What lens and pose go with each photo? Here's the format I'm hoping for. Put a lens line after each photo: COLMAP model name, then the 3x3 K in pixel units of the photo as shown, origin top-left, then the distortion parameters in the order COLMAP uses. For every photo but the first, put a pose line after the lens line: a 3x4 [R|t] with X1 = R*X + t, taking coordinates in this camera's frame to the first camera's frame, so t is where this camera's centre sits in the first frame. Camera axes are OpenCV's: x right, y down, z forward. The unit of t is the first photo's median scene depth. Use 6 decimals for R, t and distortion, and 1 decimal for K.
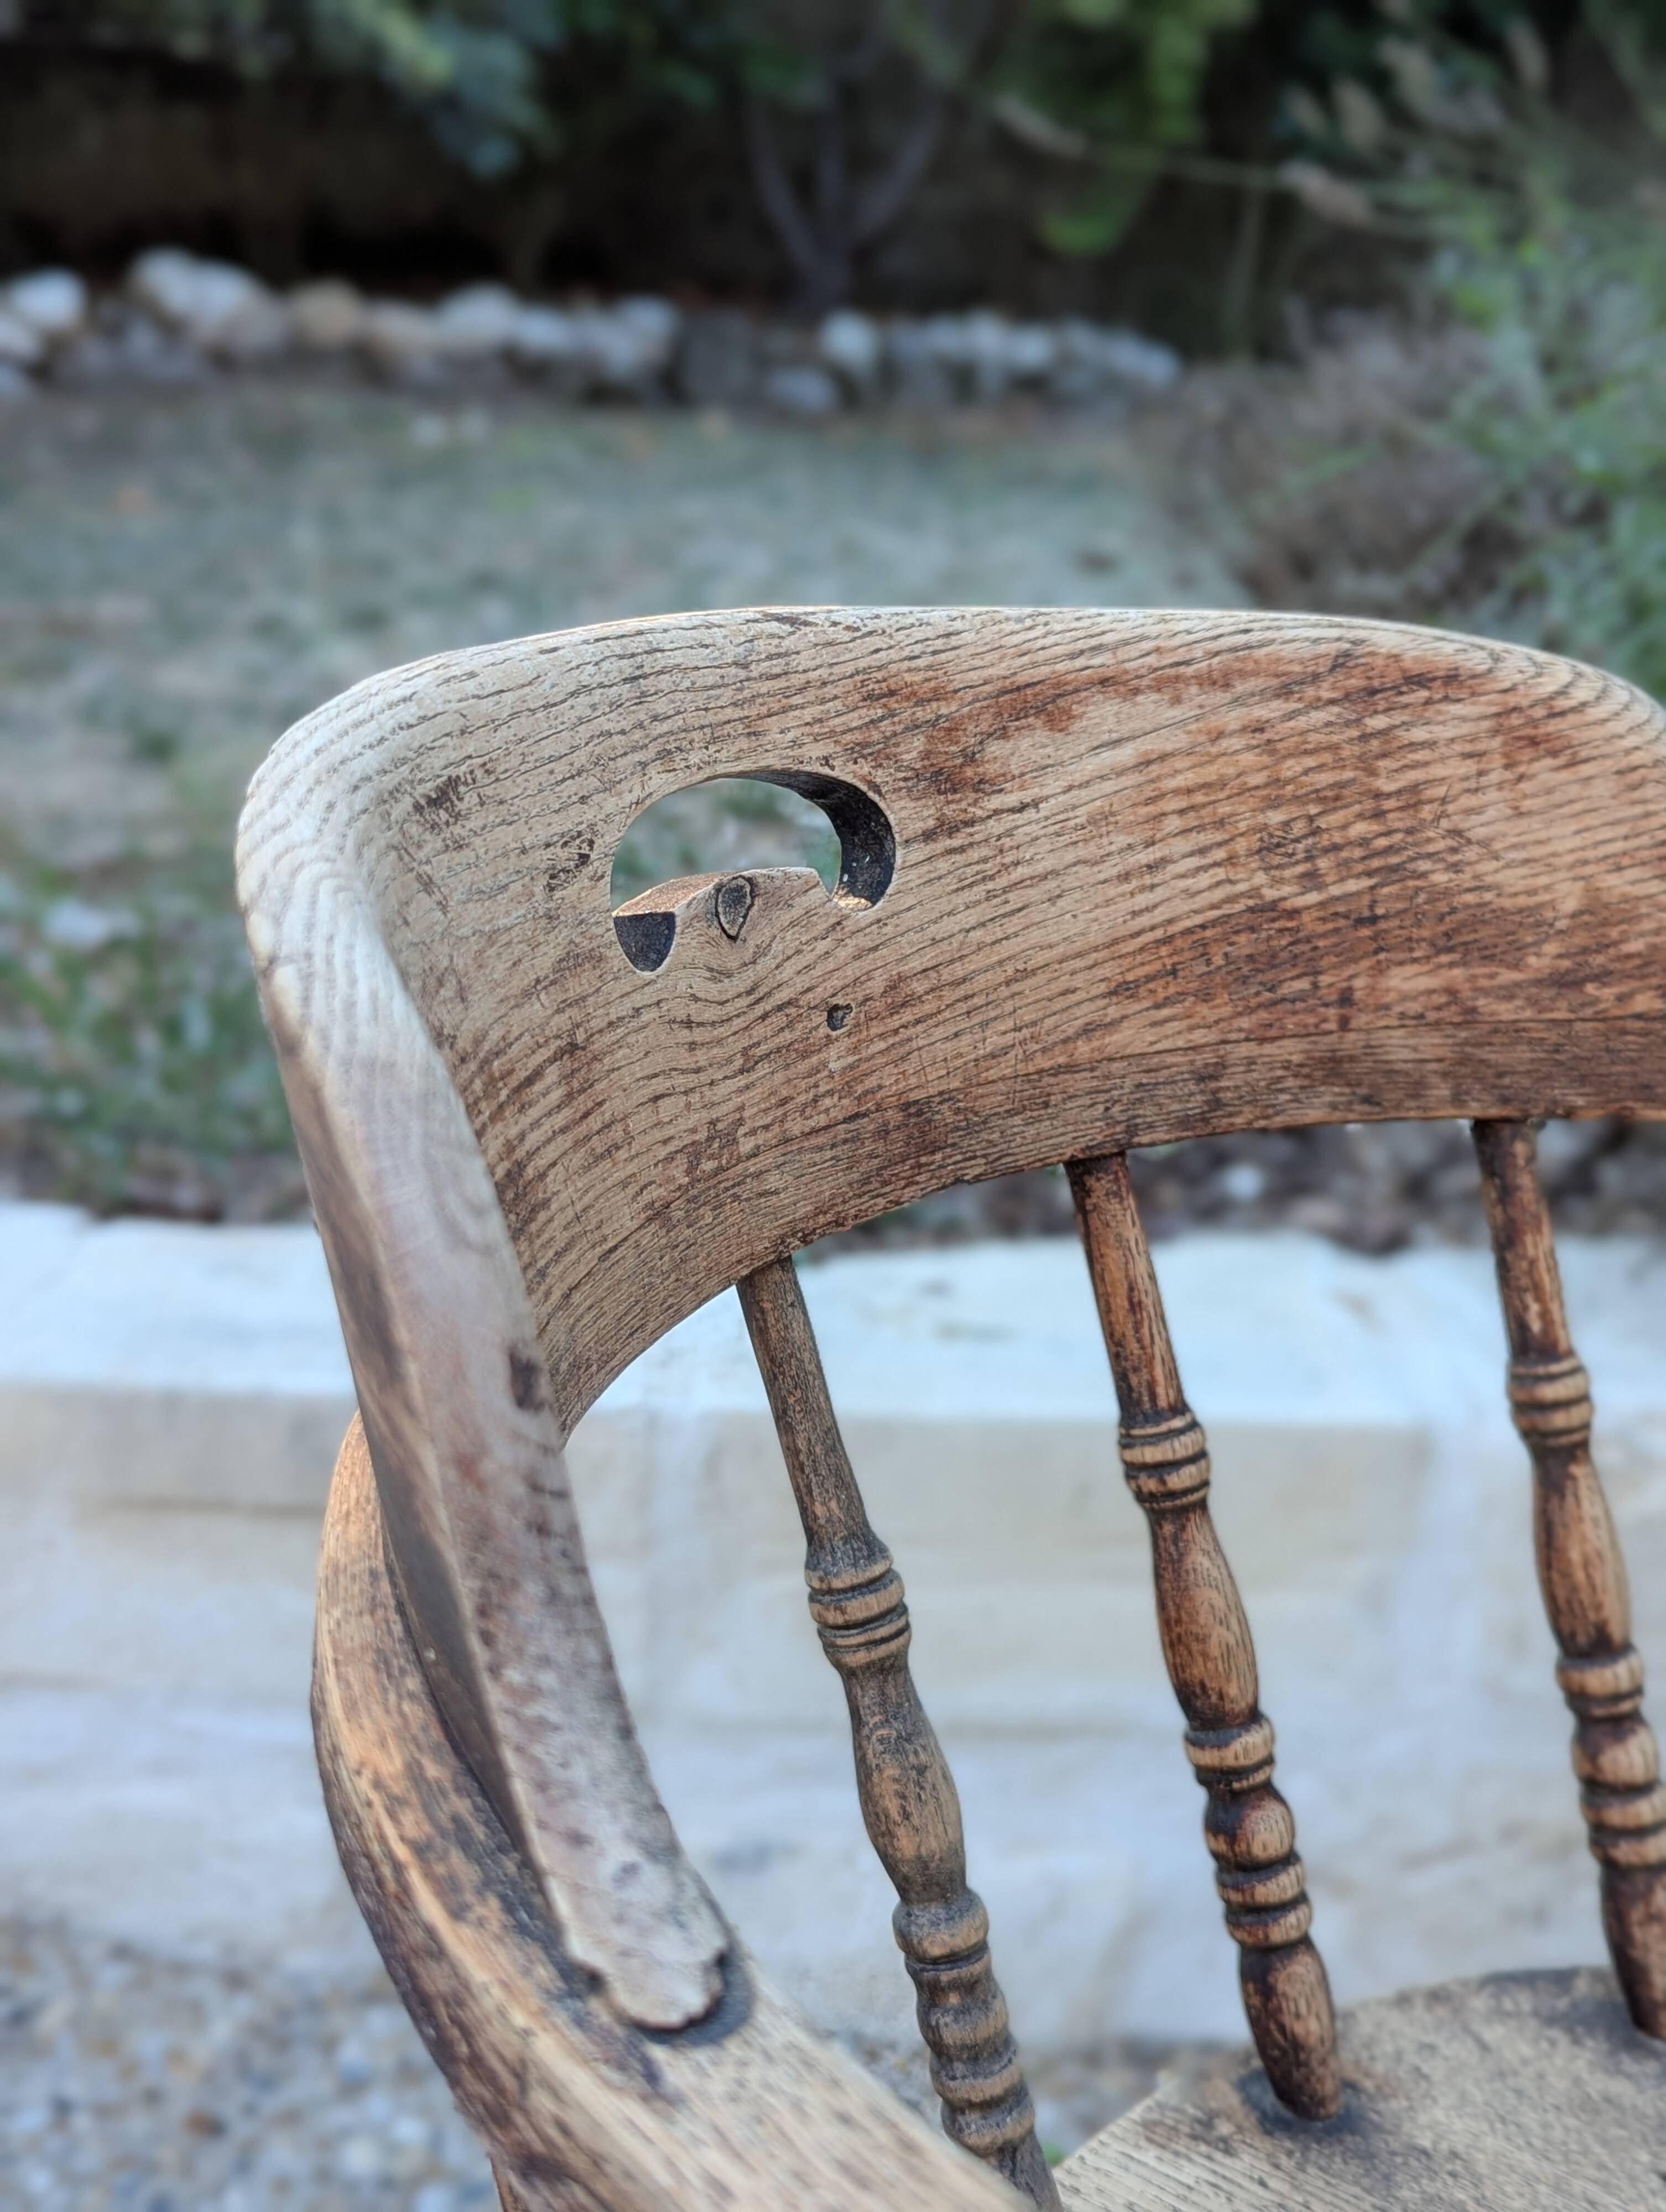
lens RADIAL K [[2743.8, 0, 856.1], [0, 2743.8, 1103.5], [0, 0, 1]] dist [0.054340, 0.000000]
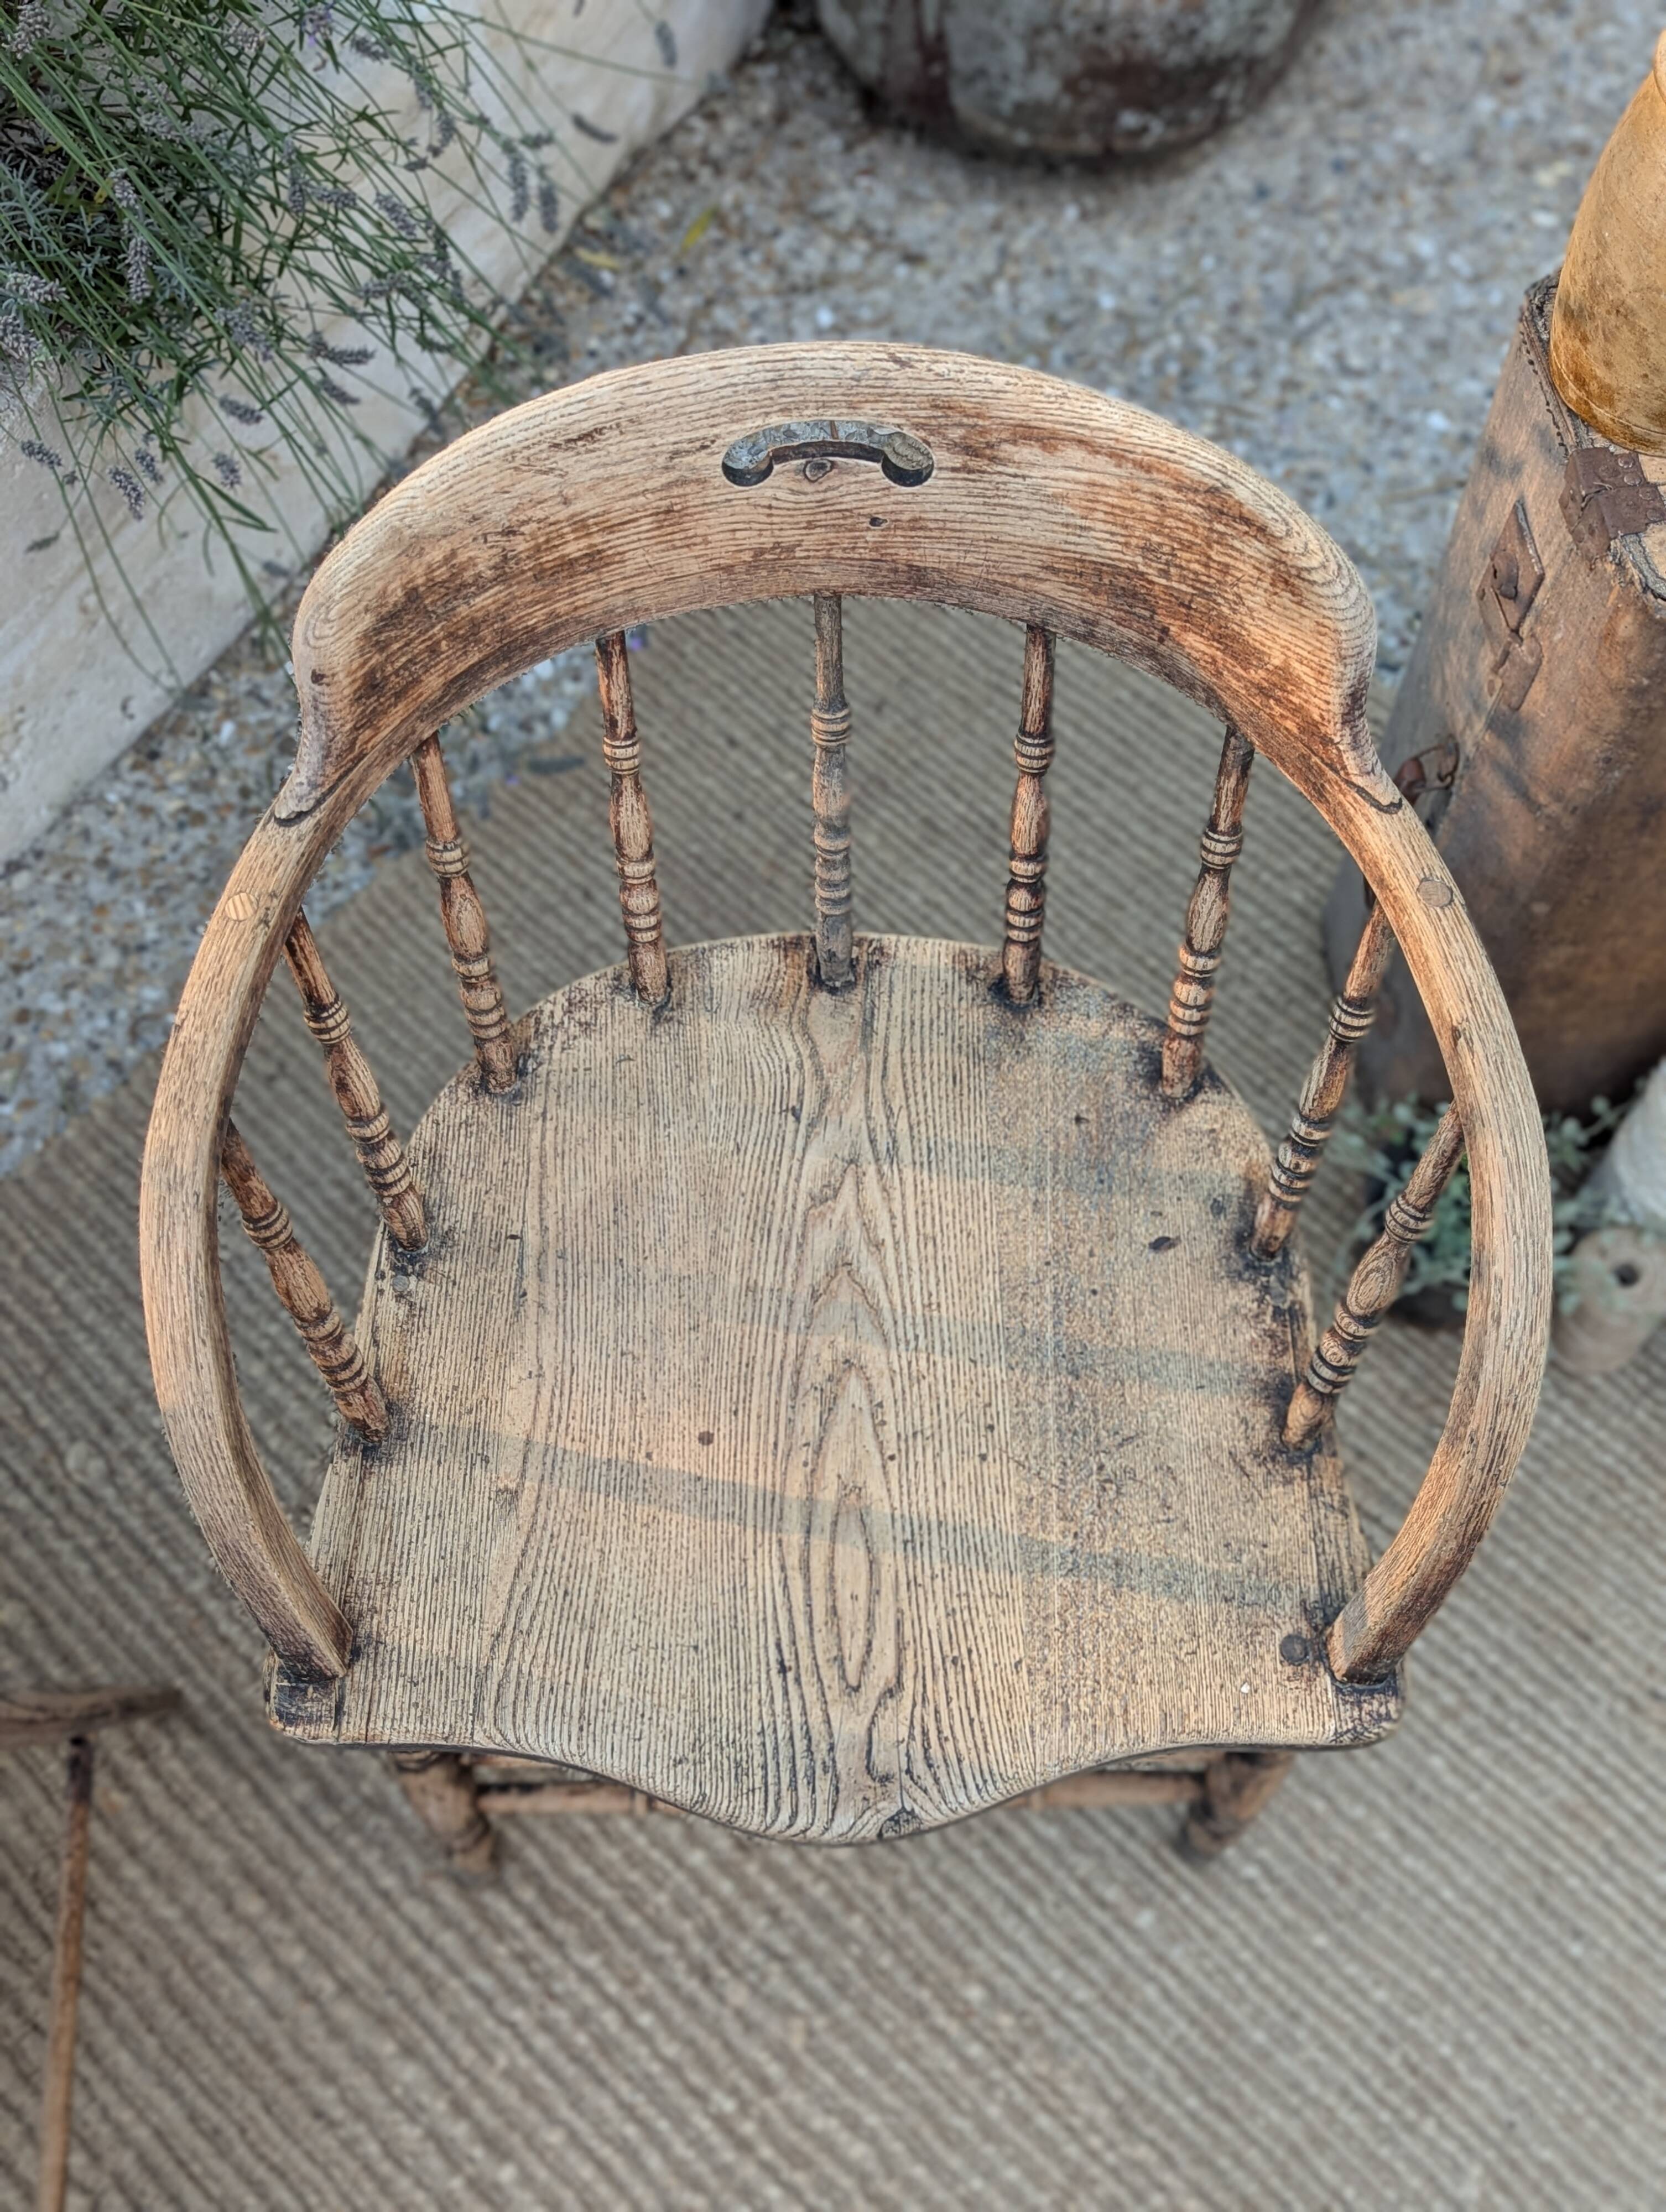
lens RADIAL K [[2386.5, 0, 816.2], [0, 2386.5, 1108.2], [0, 0, 1]] dist [0.030566, 0.000000]
pose [[0.550978, 0.706535, -0.444107, 1.093469], [-0.229063, 0.639772, 0.733636, -1.069404], [0.802467, -0.302489, 0.514342, -0.201458]]
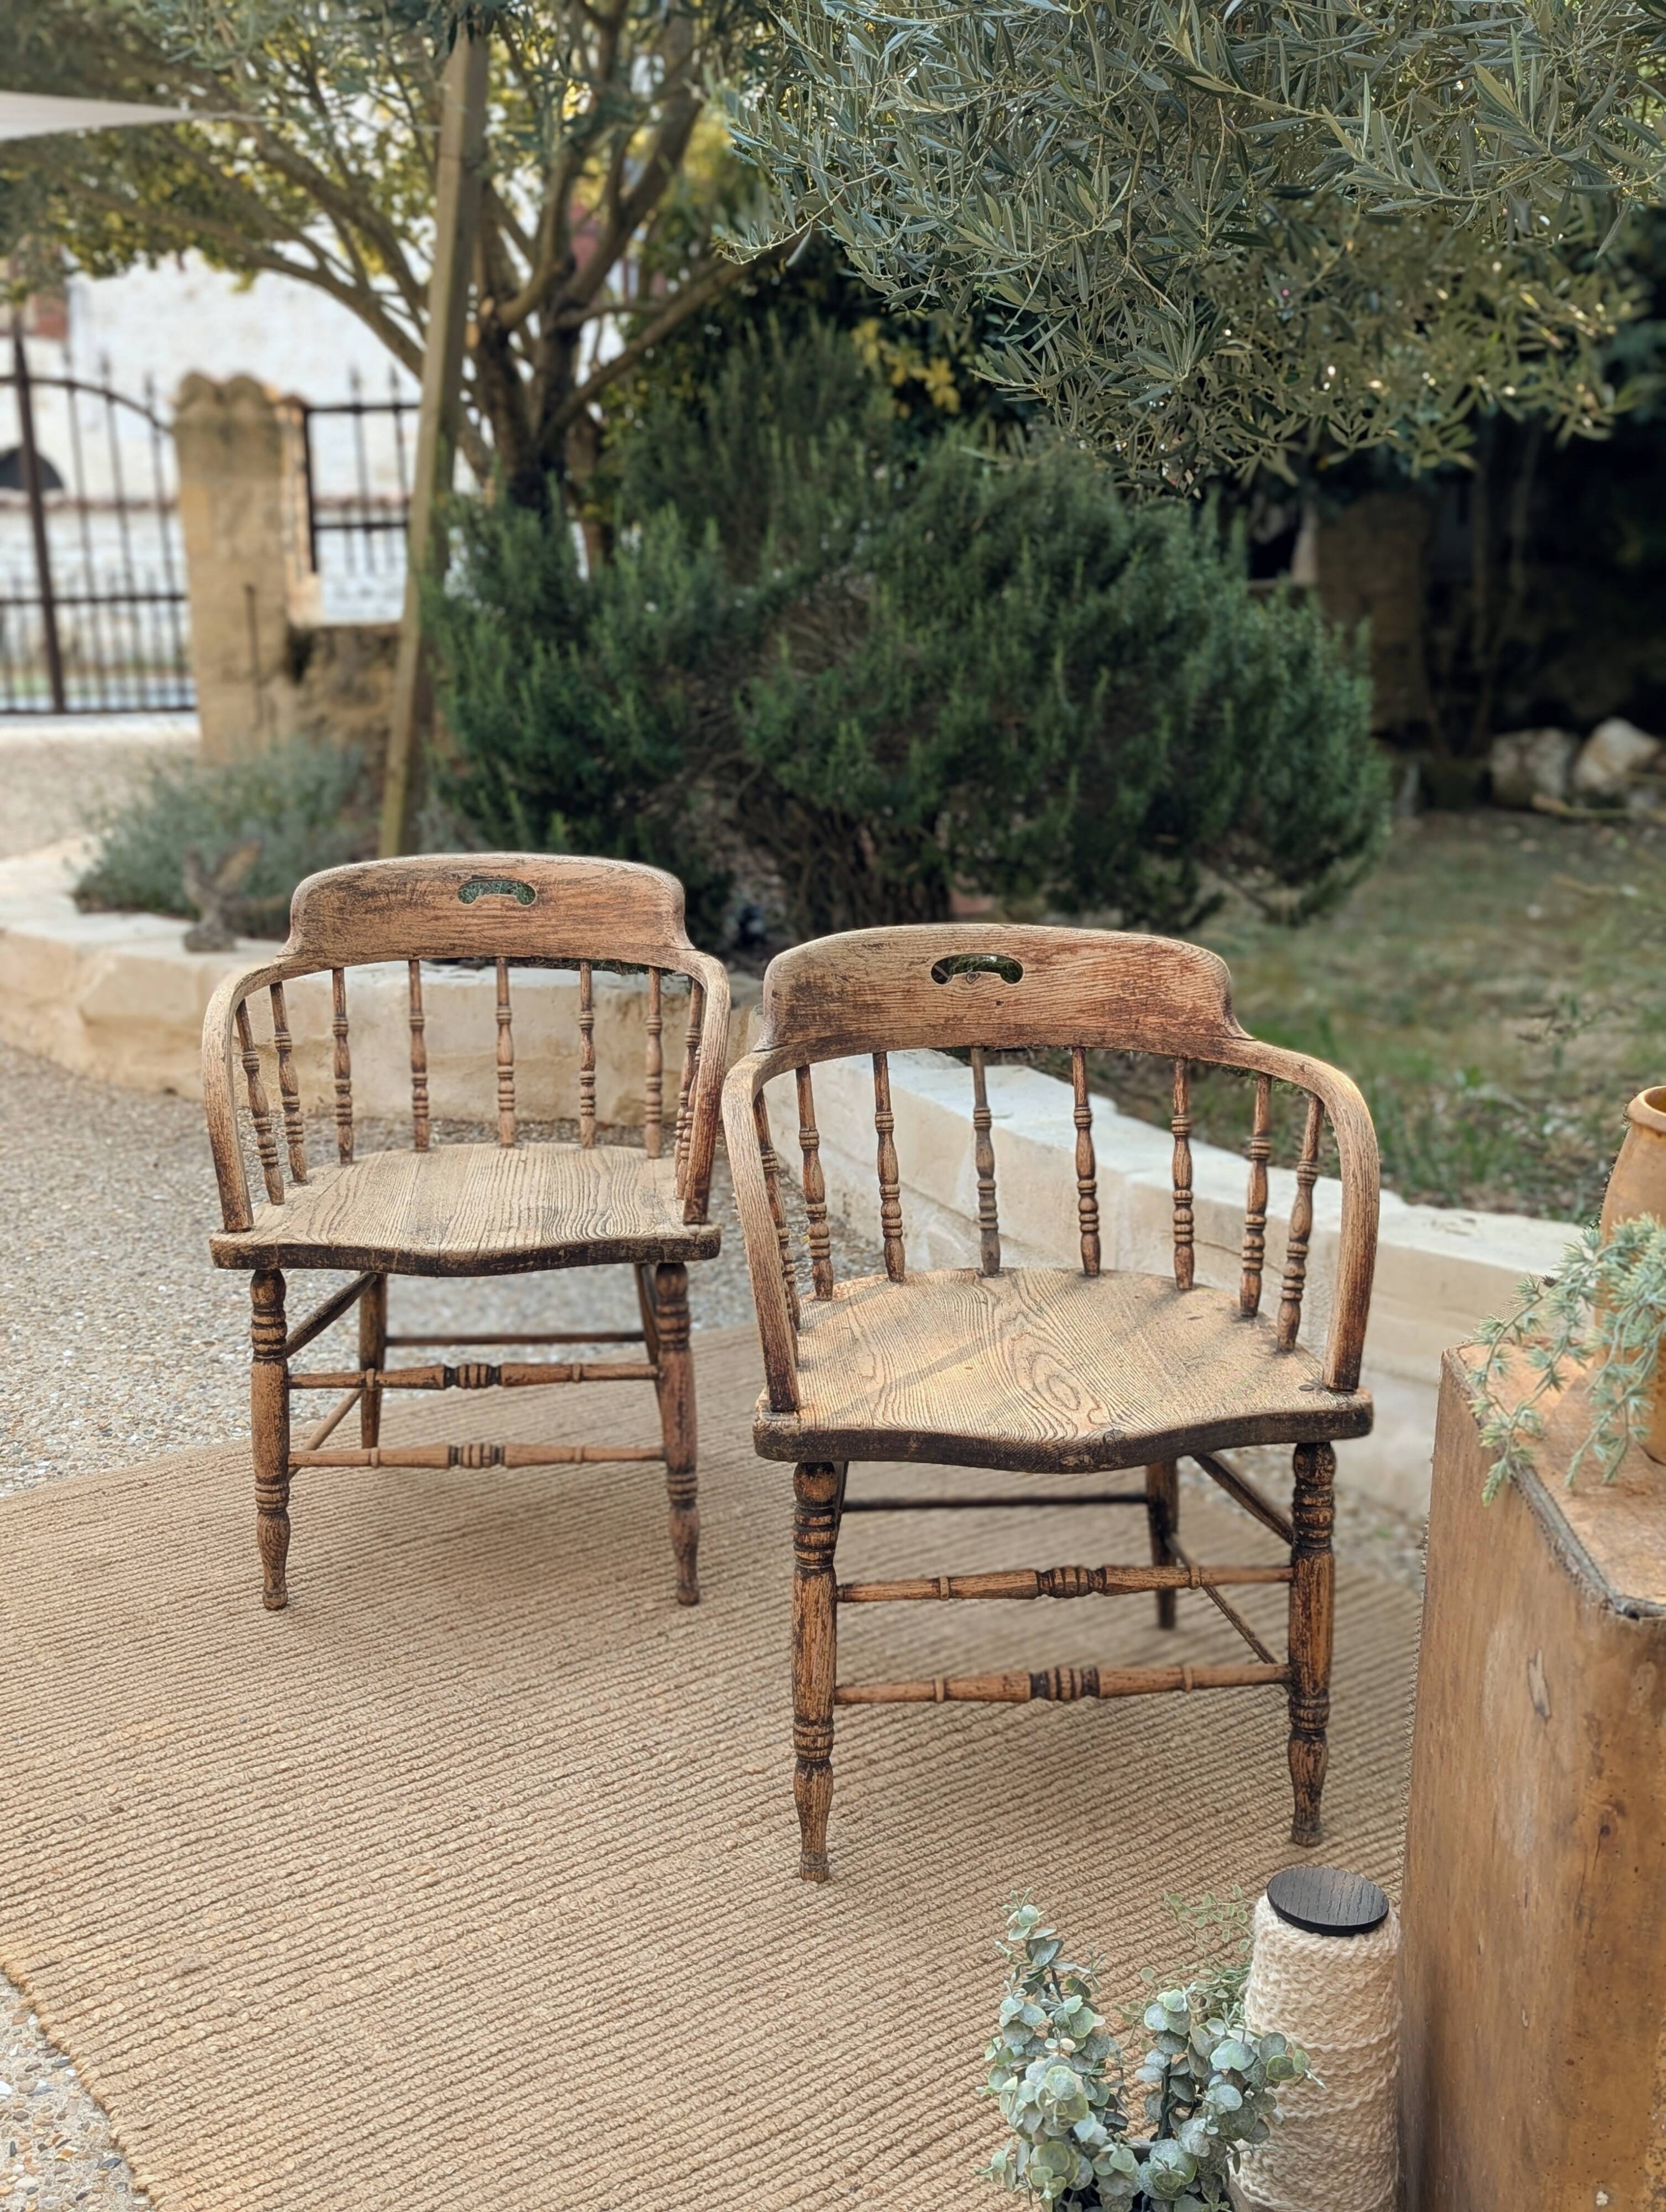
lens RADIAL K [[2386.5, 0, 843.9], [0, 2386.5, 1125.6], [0, 0, 1]] dist [0.030566, 0.000000]
pose [[0.632460, 0.118015, -0.765550, 2.943697], [-0.200784, 0.979523, -0.014878, 0.287591], [0.748117, 0.163120, 0.643205, -1.854482]]
